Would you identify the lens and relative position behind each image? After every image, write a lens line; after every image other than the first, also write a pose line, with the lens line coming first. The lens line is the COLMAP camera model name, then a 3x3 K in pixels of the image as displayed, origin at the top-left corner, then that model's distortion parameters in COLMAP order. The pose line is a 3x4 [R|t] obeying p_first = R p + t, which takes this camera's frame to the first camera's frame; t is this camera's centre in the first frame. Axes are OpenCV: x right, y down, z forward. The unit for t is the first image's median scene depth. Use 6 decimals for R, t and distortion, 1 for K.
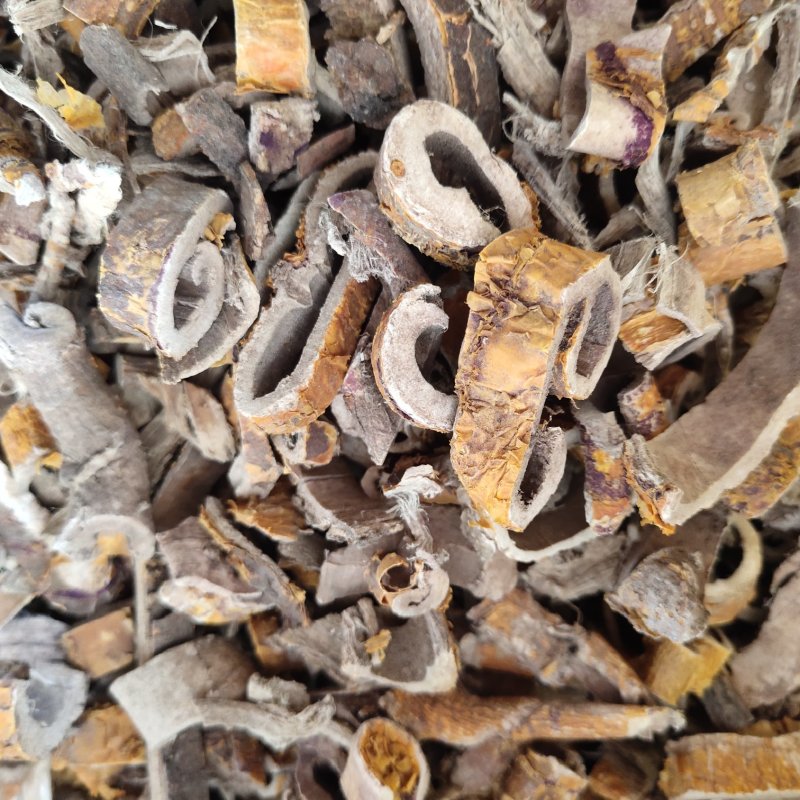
lens RADIAL K [[865.9, 0, 400.0], [0, 865.9, 400.0], [0, 0, 1]] dist [-0.057860, 0.040739]
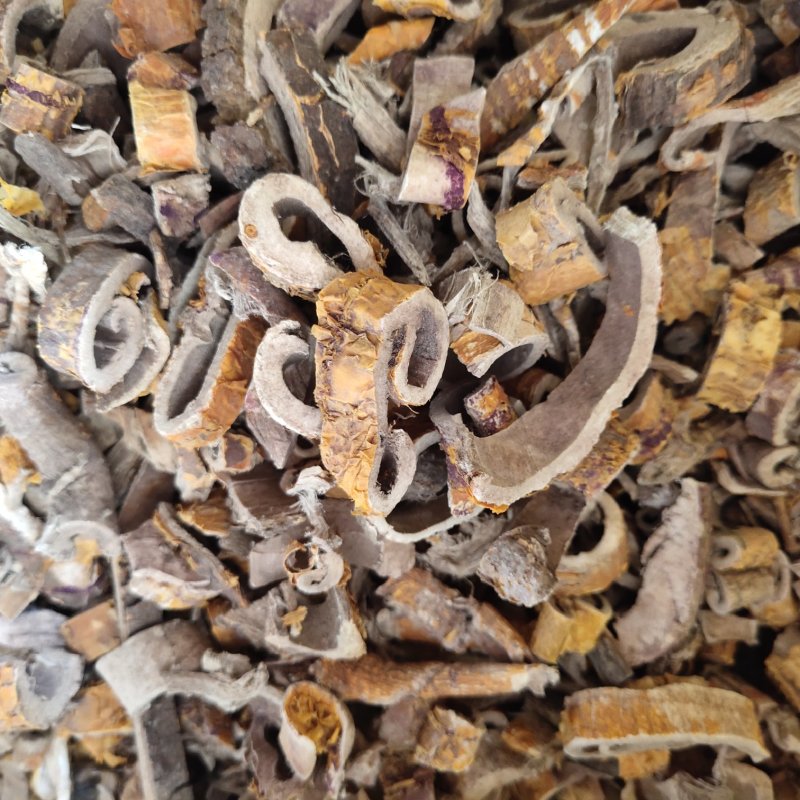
lens RADIAL K [[865.9, 0, 400.0], [0, 865.9, 400.0], [0, 0, 1]] dist [-0.057860, 0.040739]
pose [[0.994174, -0.059641, -0.089787, 0.259458], [0.058870, 0.998203, -0.011216, 0.003070], [0.090294, 0.005865, 0.995898, -0.191838]]
